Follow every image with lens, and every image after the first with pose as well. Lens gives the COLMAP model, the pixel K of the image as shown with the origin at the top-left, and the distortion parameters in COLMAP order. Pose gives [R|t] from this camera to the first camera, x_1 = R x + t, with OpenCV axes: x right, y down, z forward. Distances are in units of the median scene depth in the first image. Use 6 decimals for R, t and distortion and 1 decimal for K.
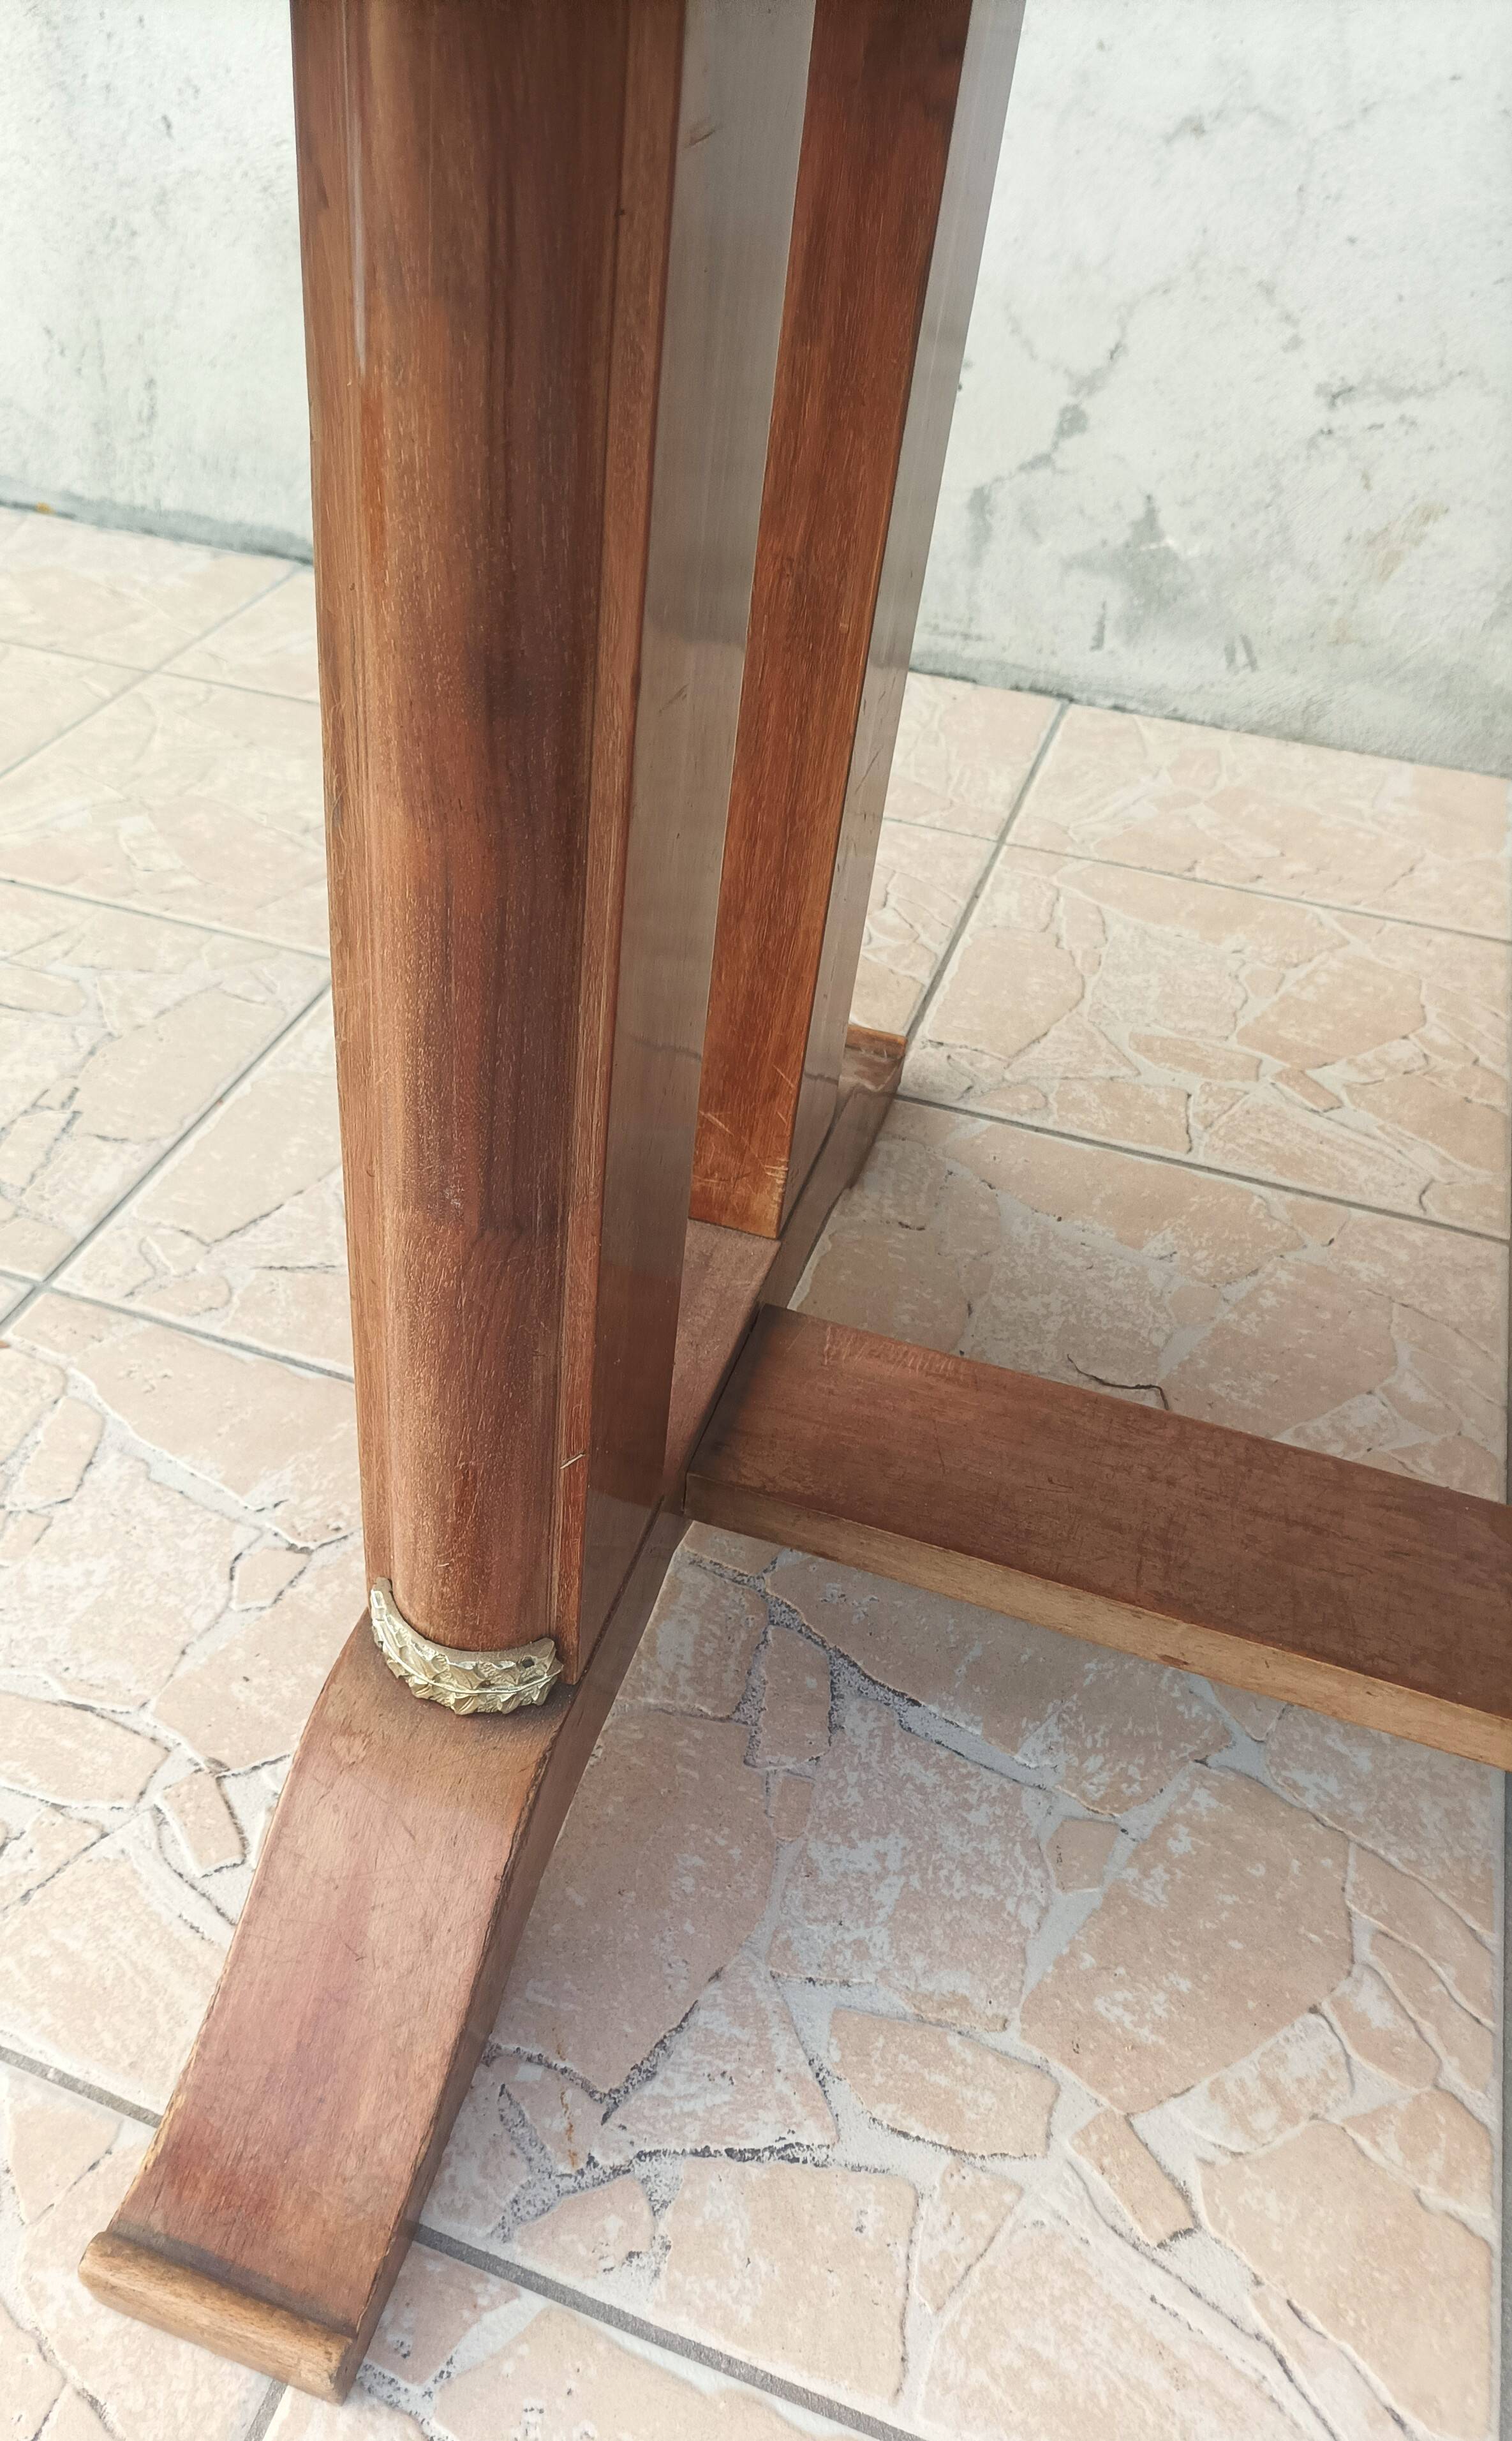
lens RADIAL K [[1902.1, 0, 565.3], [0, 1902.1, 1284.1], [0, 0, 1]] dist [0.027847, -0.026637]
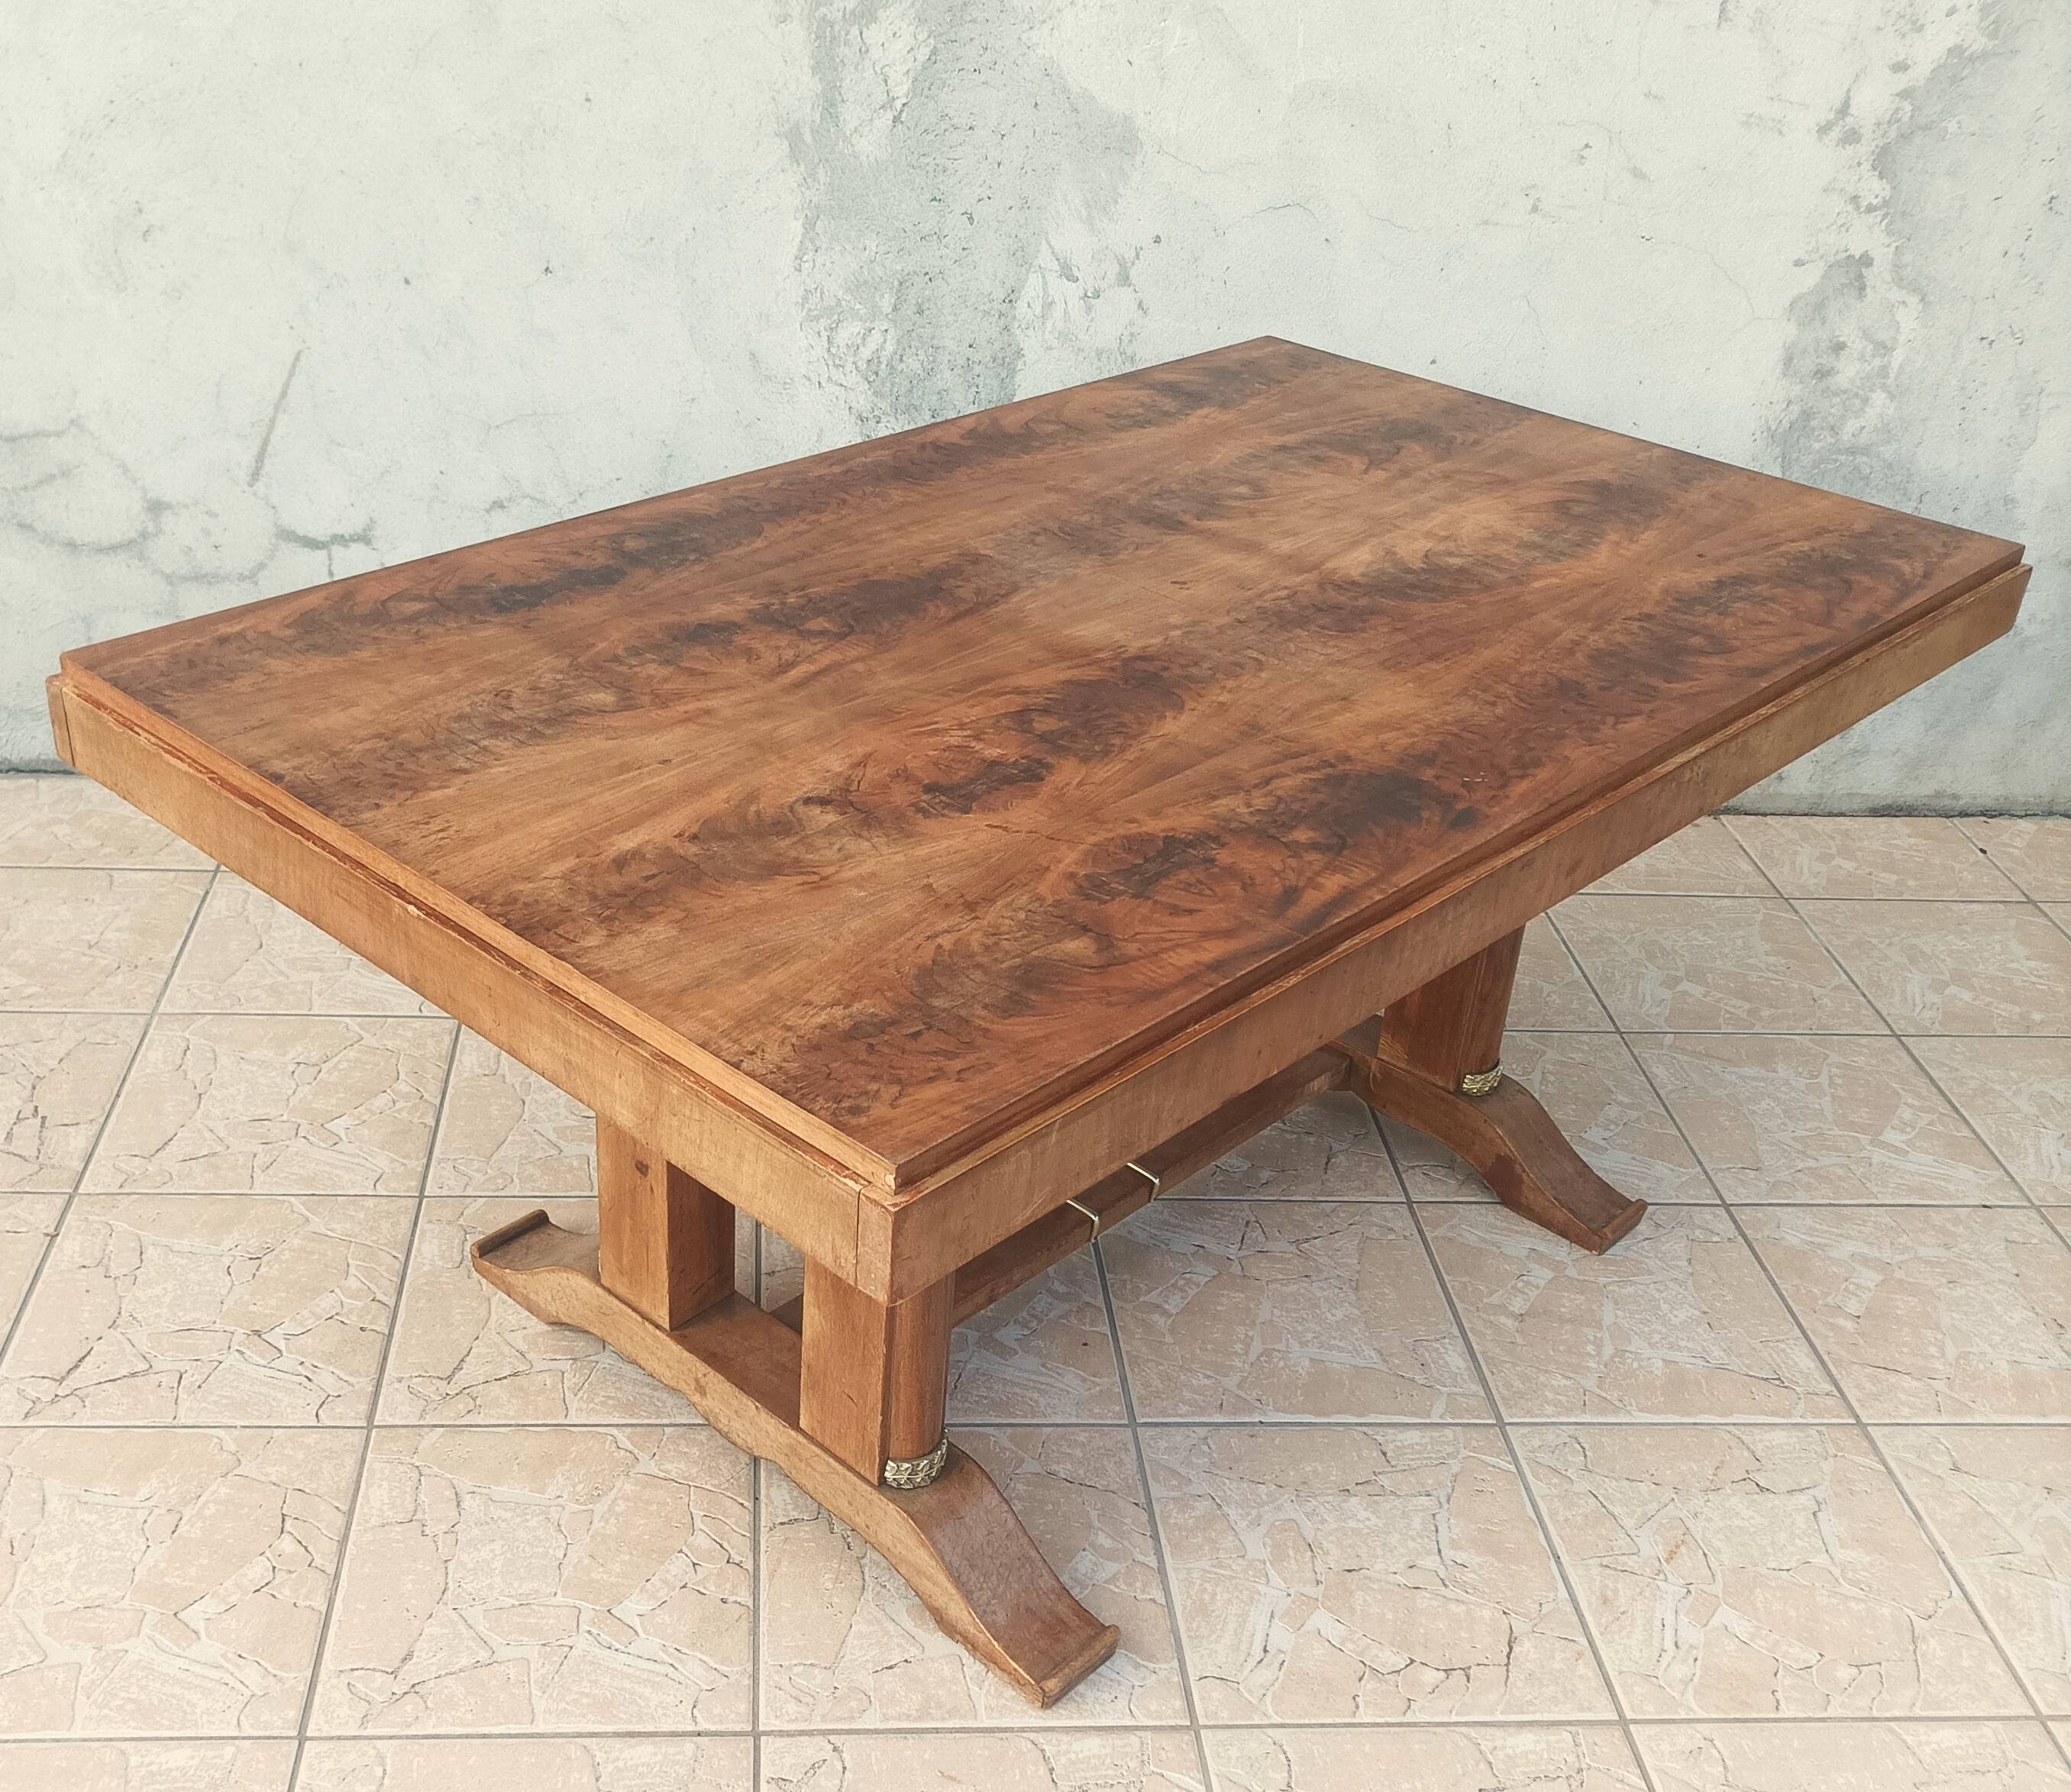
lens RADIAL K [[2258.6, 0, 921.2], [0, 2258.6, 964.4], [0, 0, 1]] dist [0.055730, -0.076126]
pose [[0.908301, -0.201026, 0.366848, -0.376735], [0.252224, 0.962805, -0.096897, 0.292560], [-0.333725, 0.180540, 0.925221, -2.034820]]
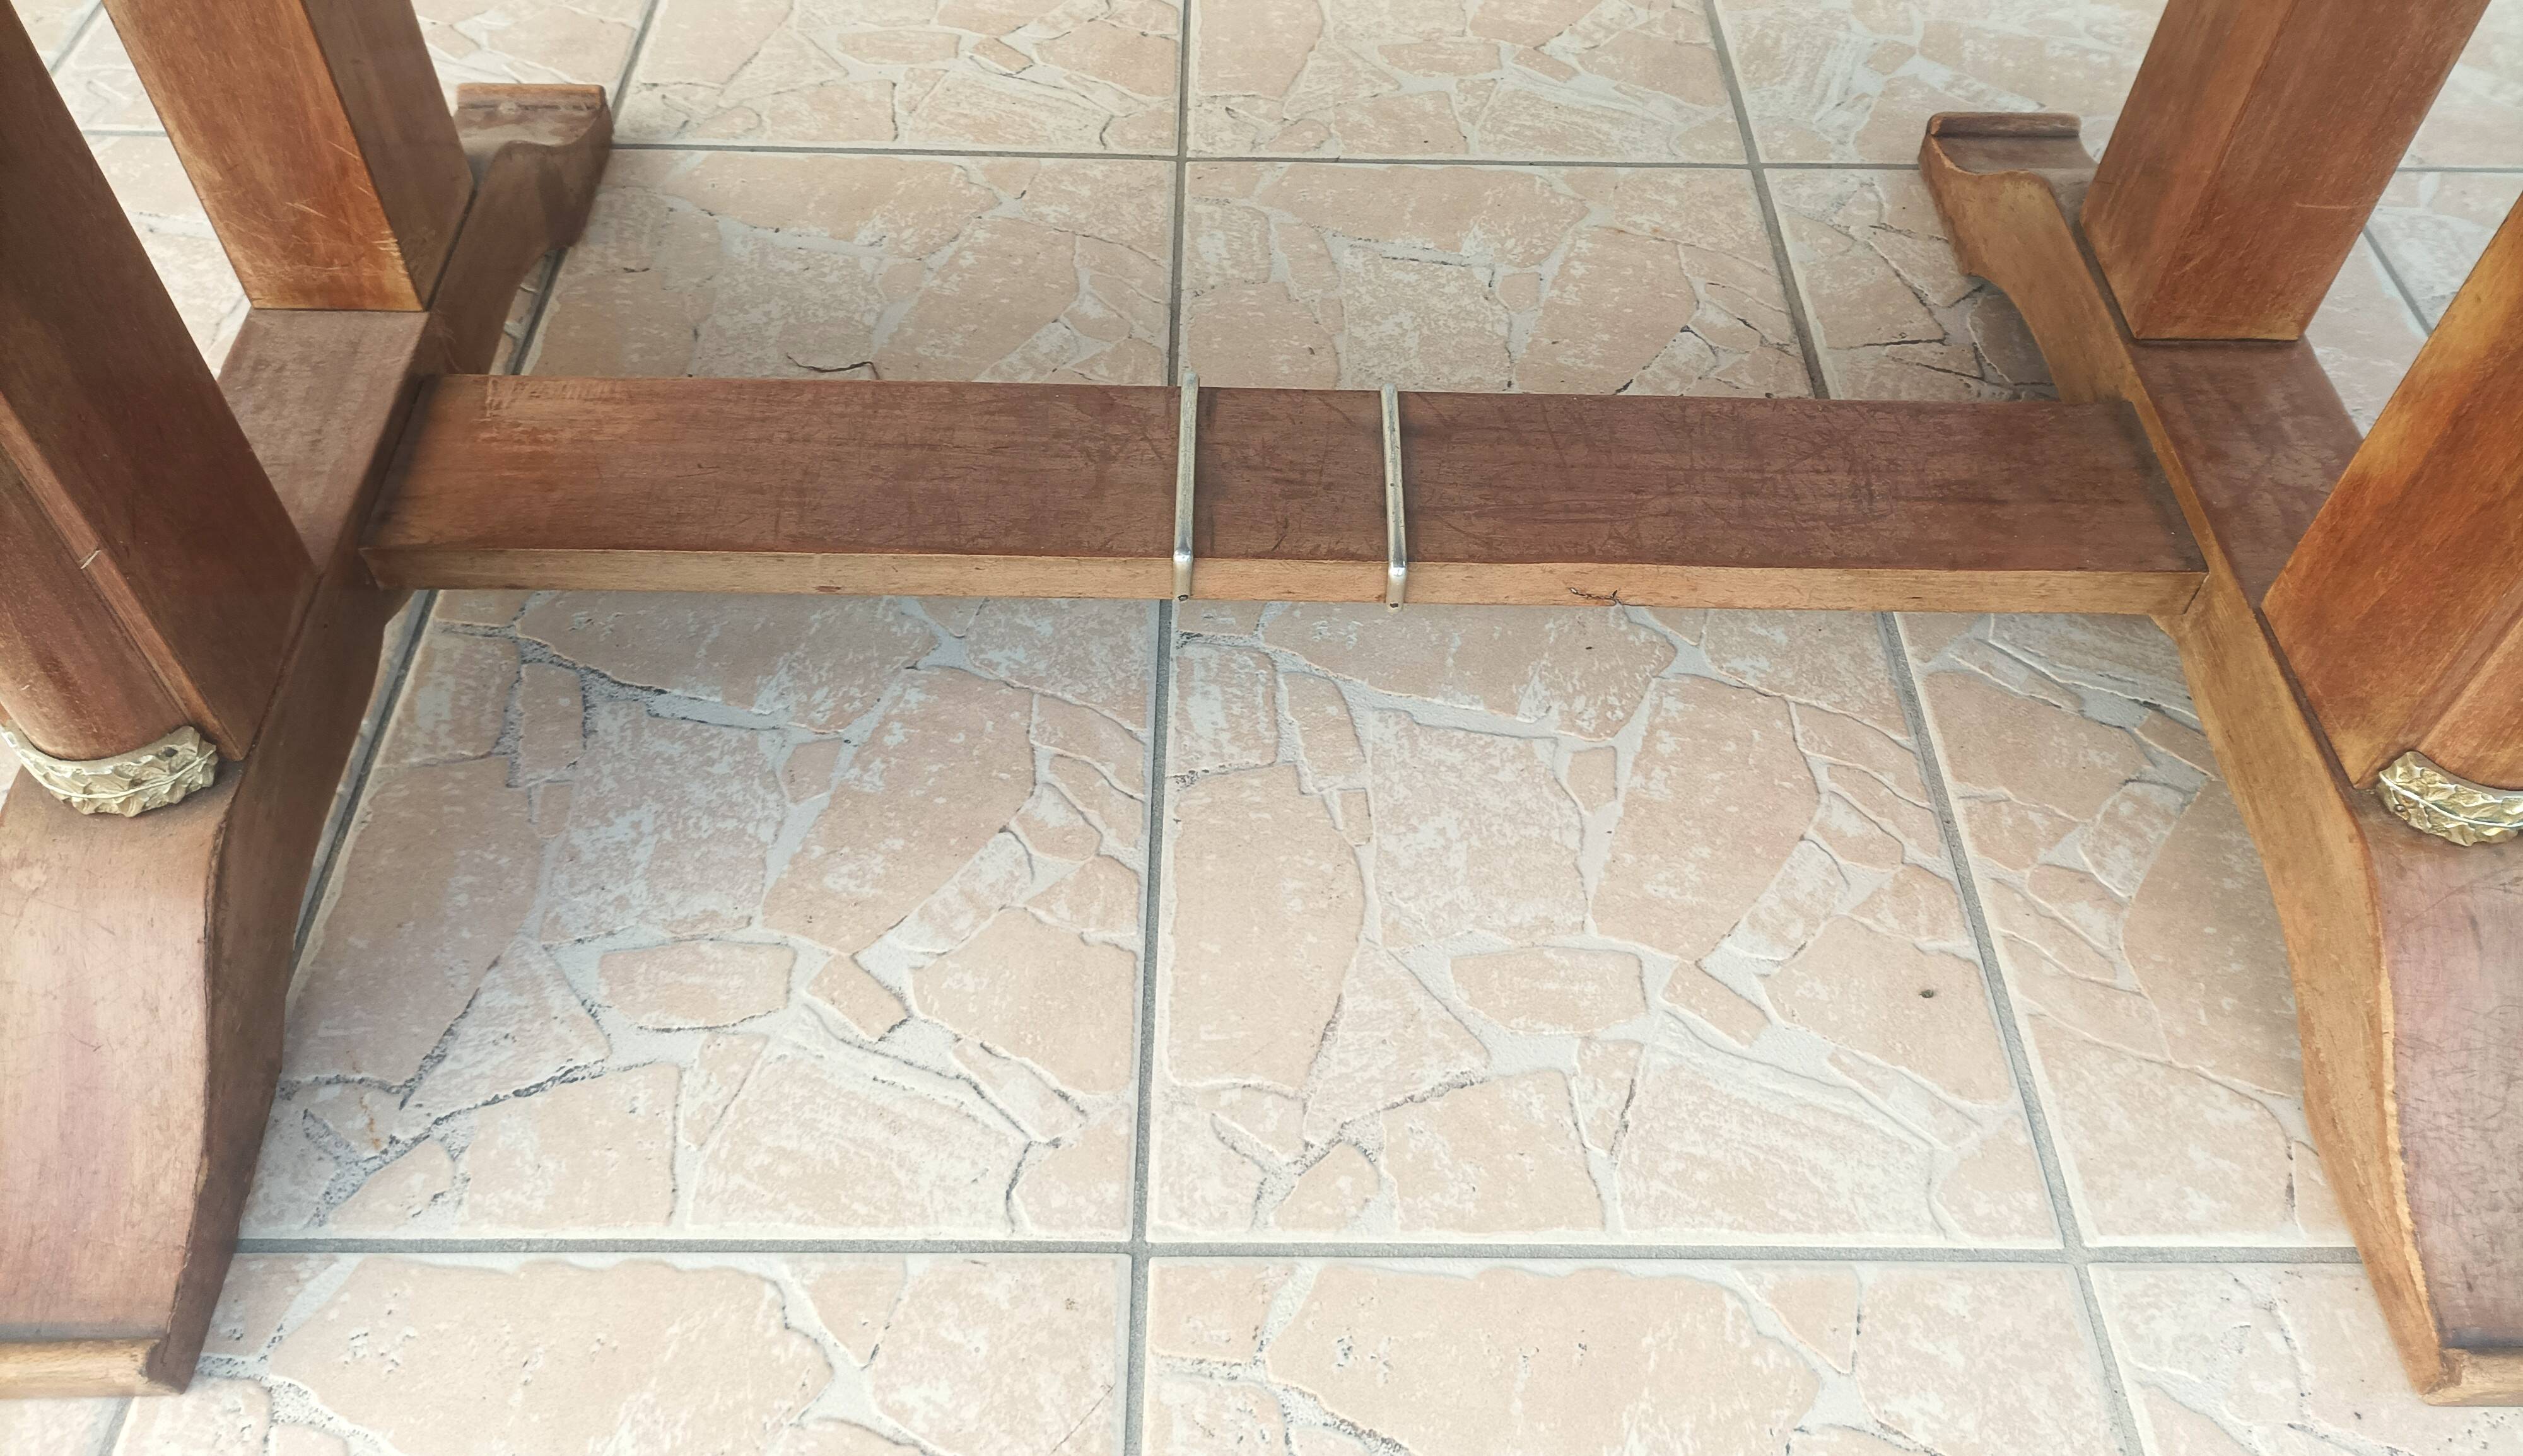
lens RADIAL K [[1866.0, 0, 1263.9], [0, 1866.0, 736.7], [0, 0, 1]] dist [0.028520, -0.022699]
pose [[0.929671, -0.295297, 0.220254, 0.273094], [0.245247, 0.942241, 0.228113, 0.083264], [-0.274893, -0.158053, 0.948395, -0.153110]]
